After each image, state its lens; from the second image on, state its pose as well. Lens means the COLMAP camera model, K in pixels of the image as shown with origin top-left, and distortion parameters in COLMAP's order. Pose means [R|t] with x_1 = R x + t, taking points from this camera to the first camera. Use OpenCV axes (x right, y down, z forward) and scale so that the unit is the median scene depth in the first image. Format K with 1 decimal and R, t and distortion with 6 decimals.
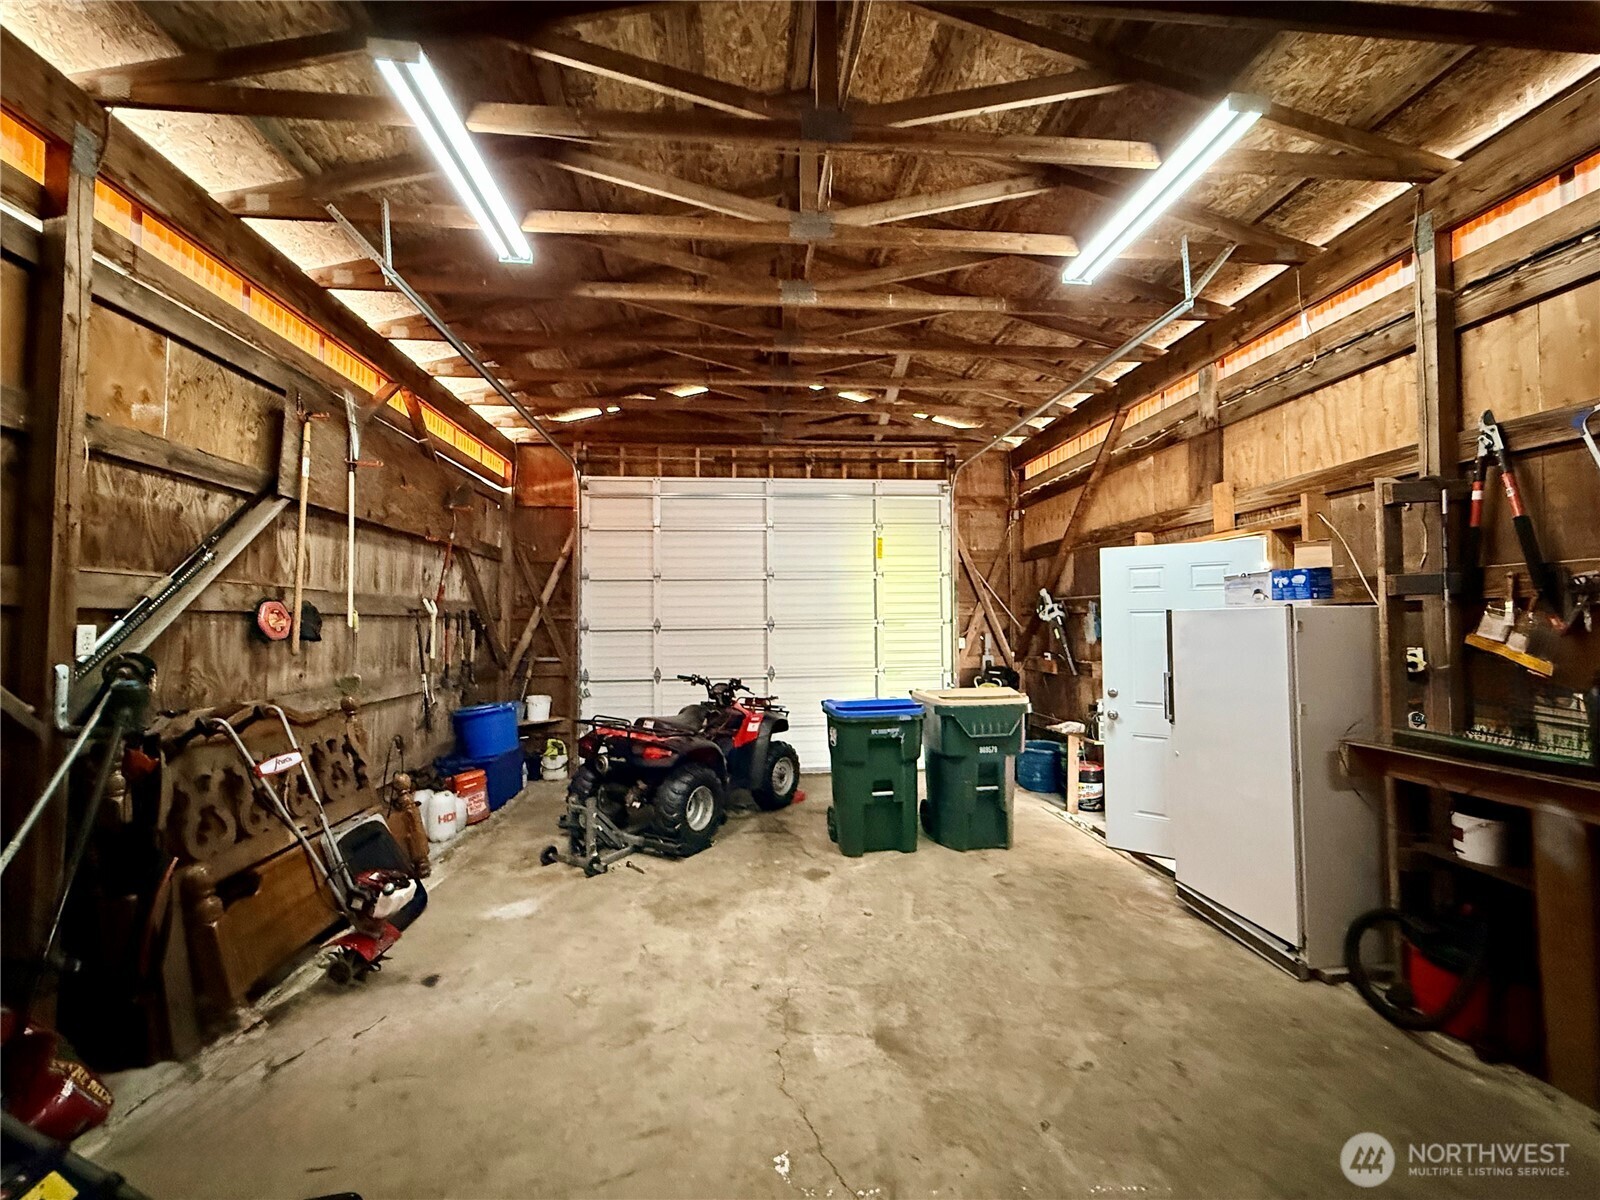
lens RADIAL K [[643.5, 0, 797.2], [0, 643.5, 599.8], [0, 0, 1]] dist [0.001450, -0.000074]
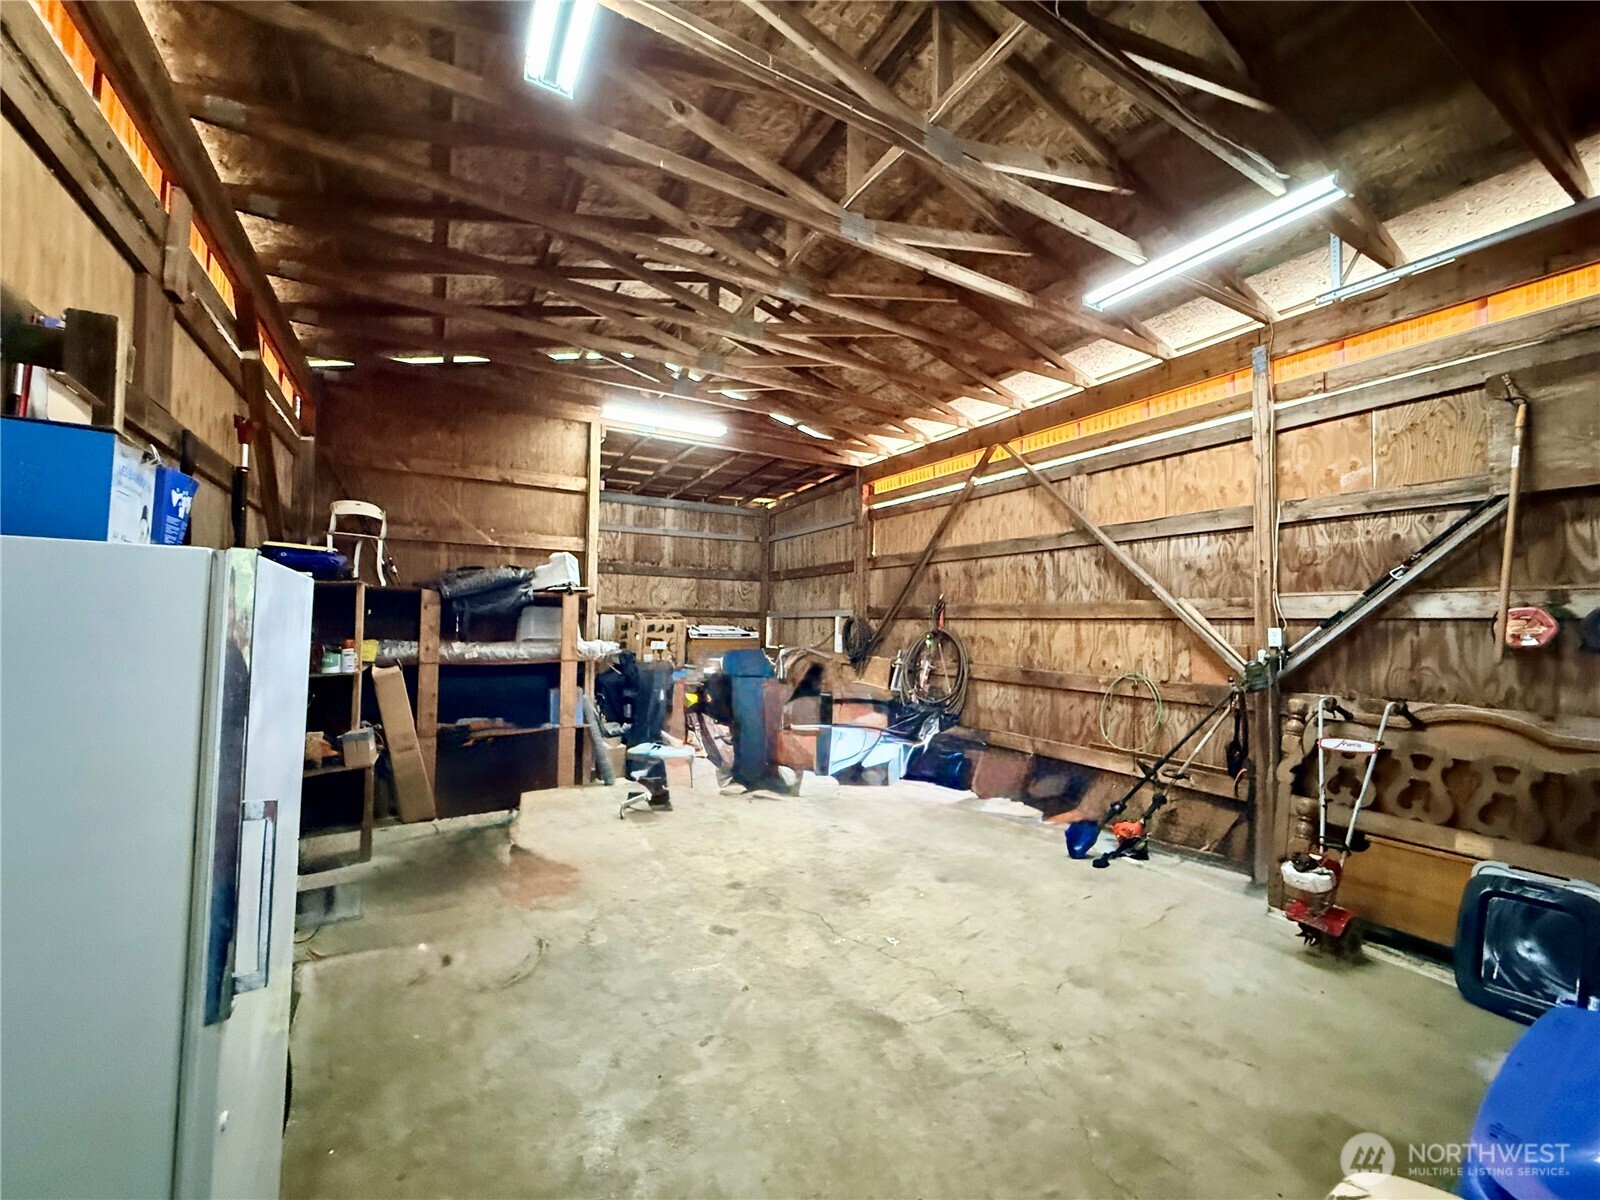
lens RADIAL K [[643.5, 0, 797.2], [0, 643.5, 599.8], [0, 0, 1]] dist [0.001450, -0.000074]
pose [[-0.911558, -0.028137, -0.410208, 0.660181], [0.000939, 0.997511, -0.070508, 0.072736], [0.411171, -0.064657, -0.909262, 1.780566]]
